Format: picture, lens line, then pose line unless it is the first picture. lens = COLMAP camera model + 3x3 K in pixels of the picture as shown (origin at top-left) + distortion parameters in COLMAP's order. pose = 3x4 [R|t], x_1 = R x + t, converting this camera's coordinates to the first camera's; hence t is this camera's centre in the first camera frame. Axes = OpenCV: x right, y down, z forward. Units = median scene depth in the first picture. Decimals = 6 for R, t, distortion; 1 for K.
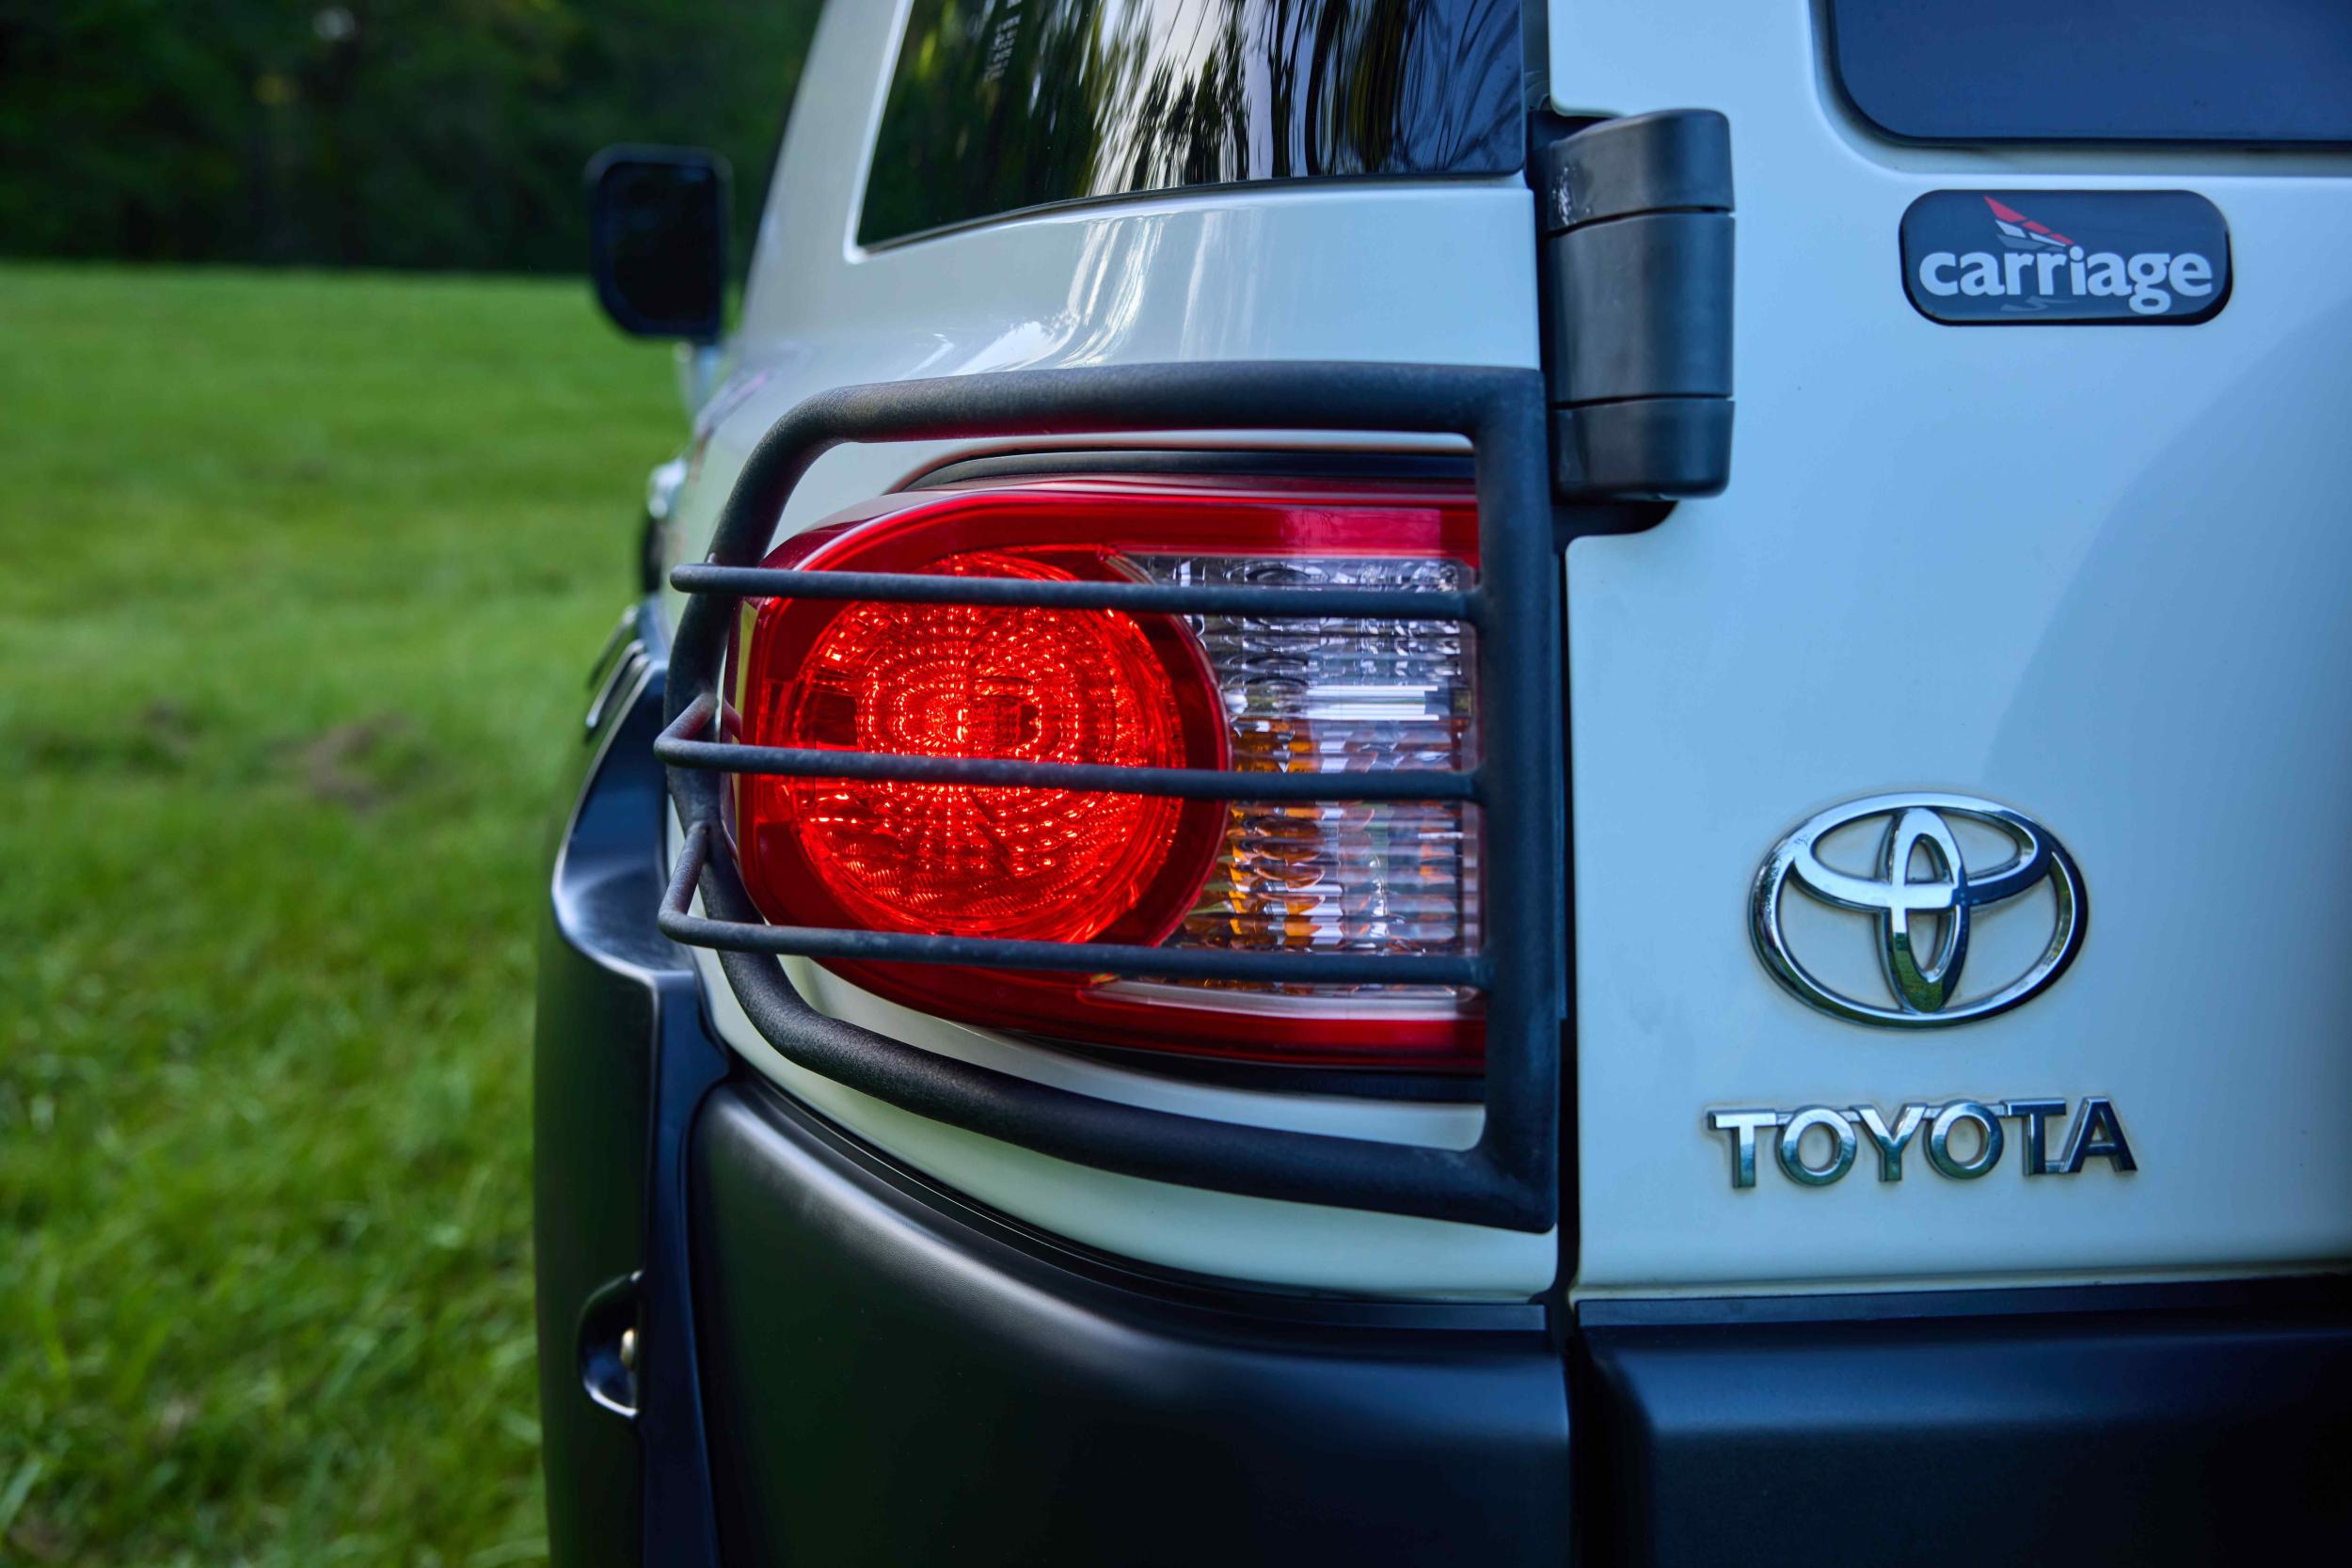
lens RADIAL K [[2144.5, 0, 1176.0], [0, 2144.5, 784.0], [0, 0, 1]] dist [-0.017012, -0.002177]
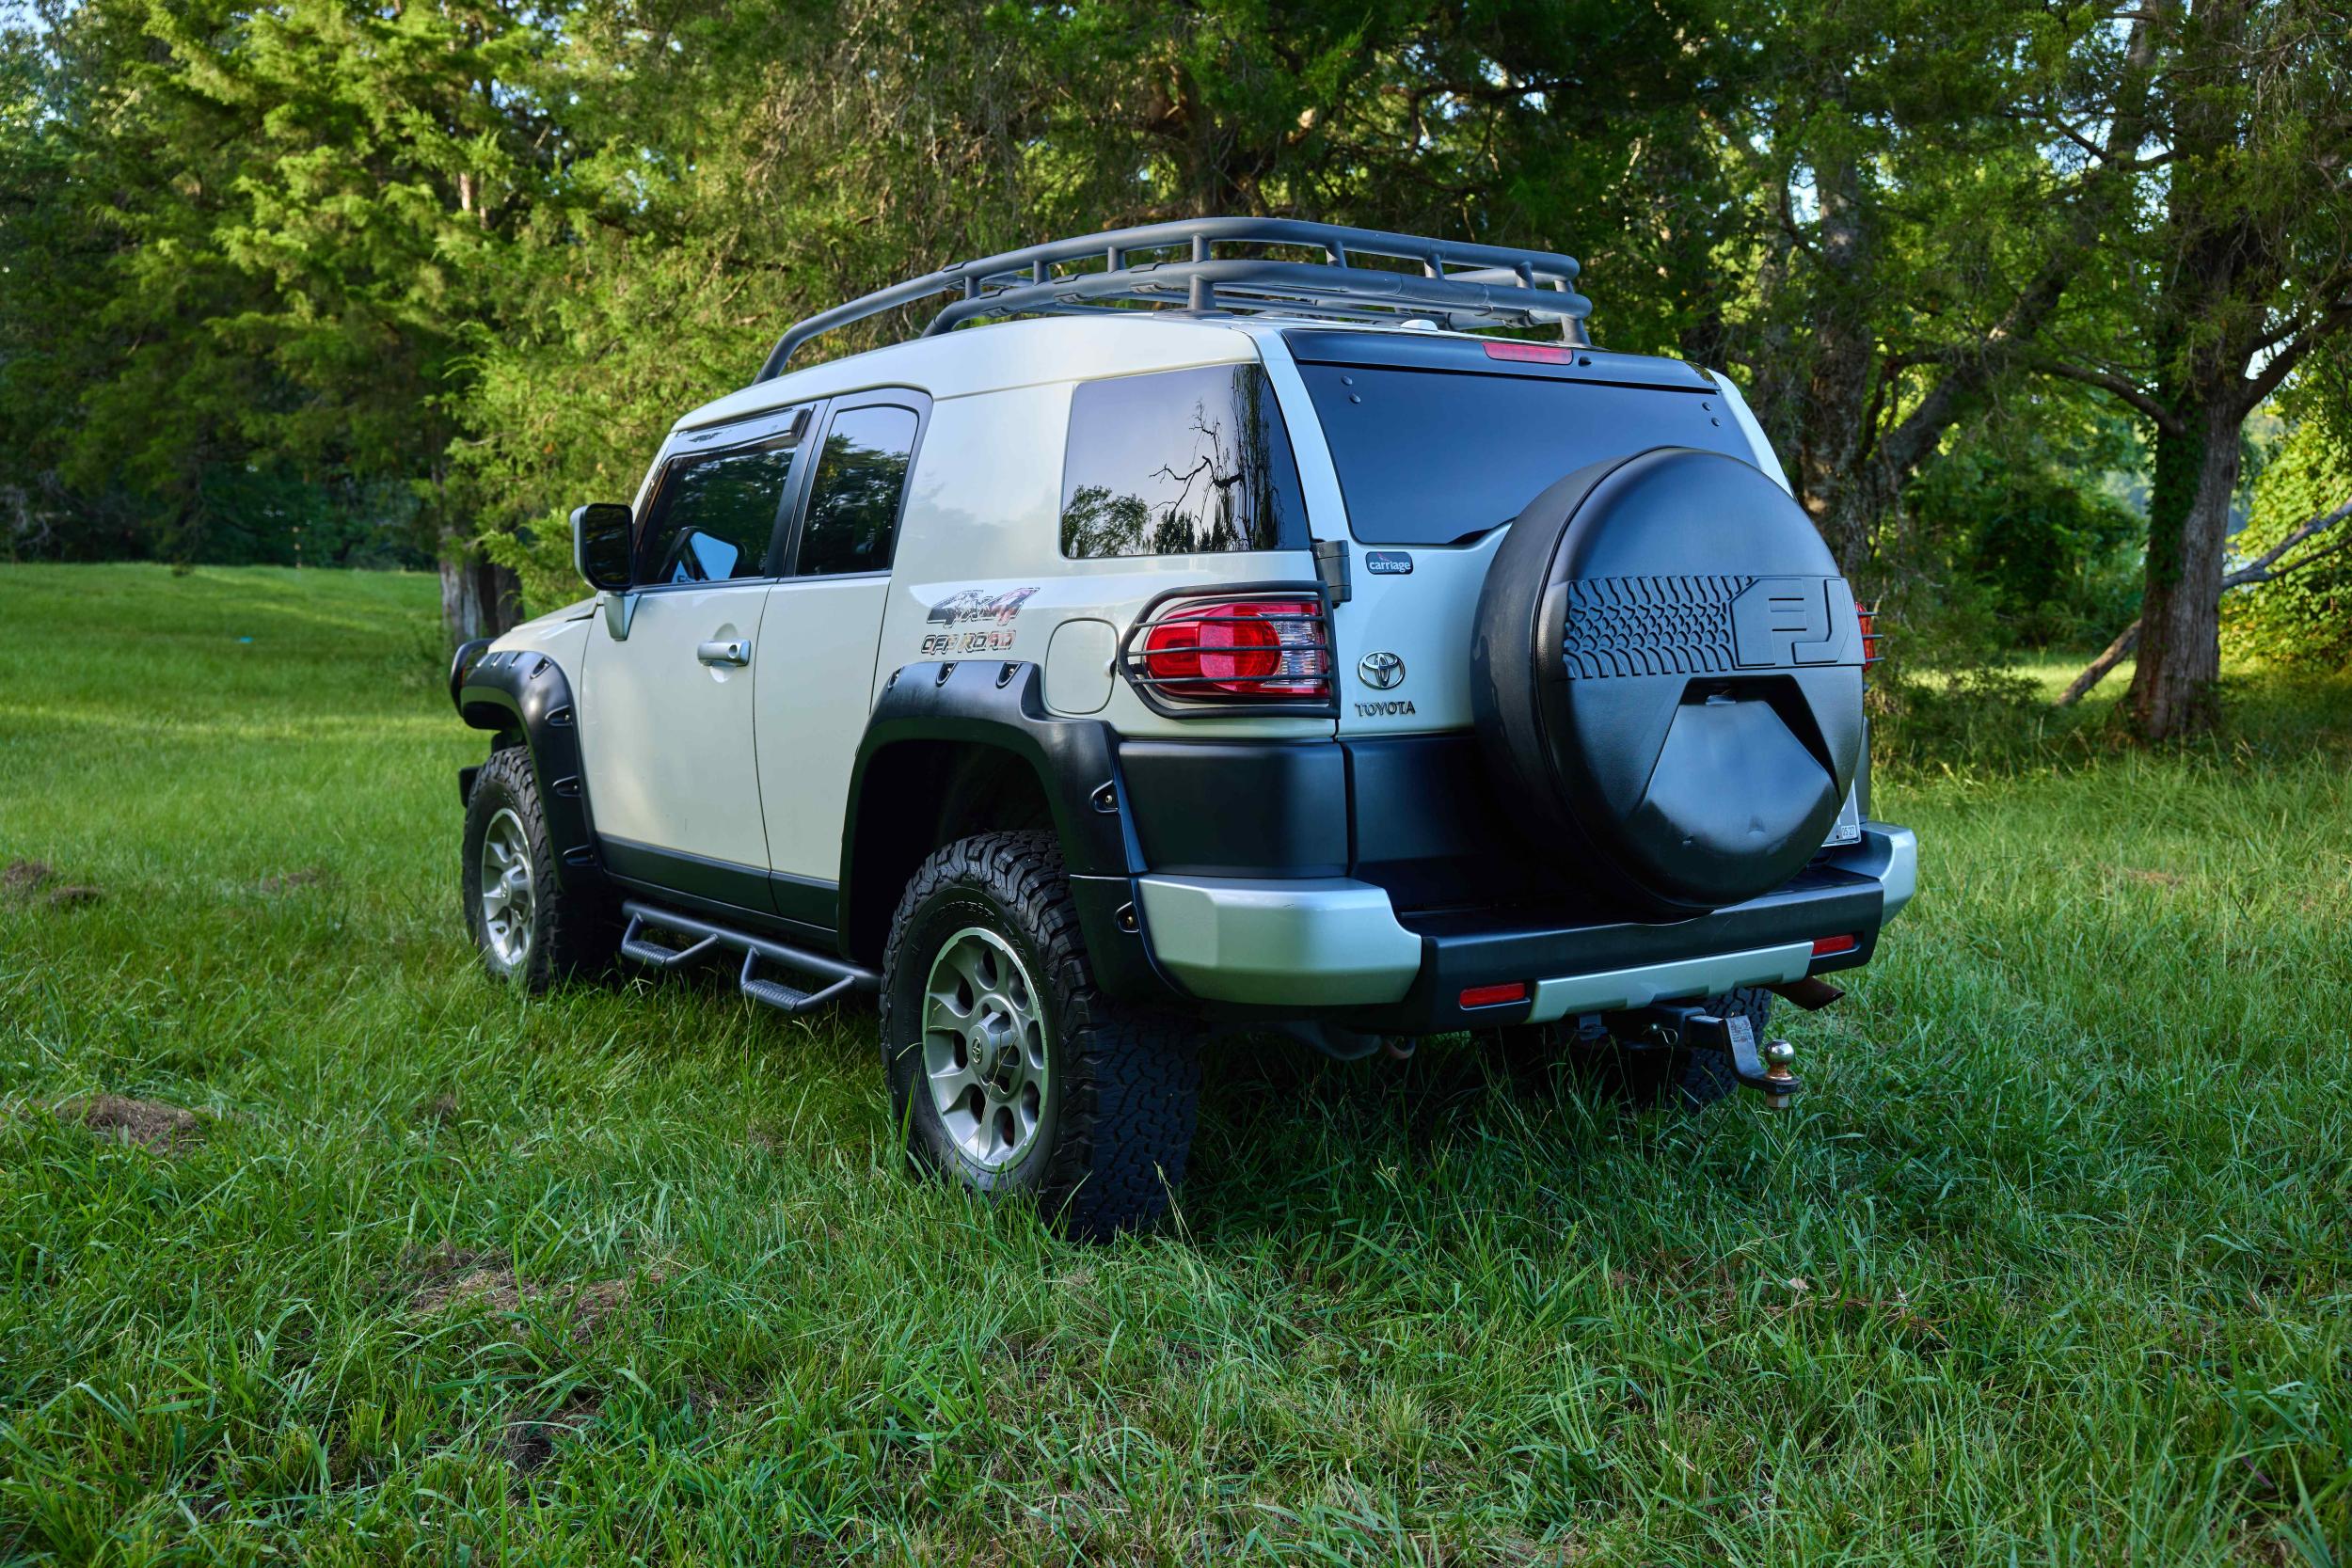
lens RADIAL K [[2144.5, 0, 1176.0], [0, 2144.5, 784.0], [0, 0, 1]] dist [-0.017012, -0.002177]
pose [[0.912732, -0.038147, 0.406775, -2.656191], [0.079928, 0.993065, -0.086215, 0.854544], [-0.400665, 0.111204, 0.909451, -4.238979]]
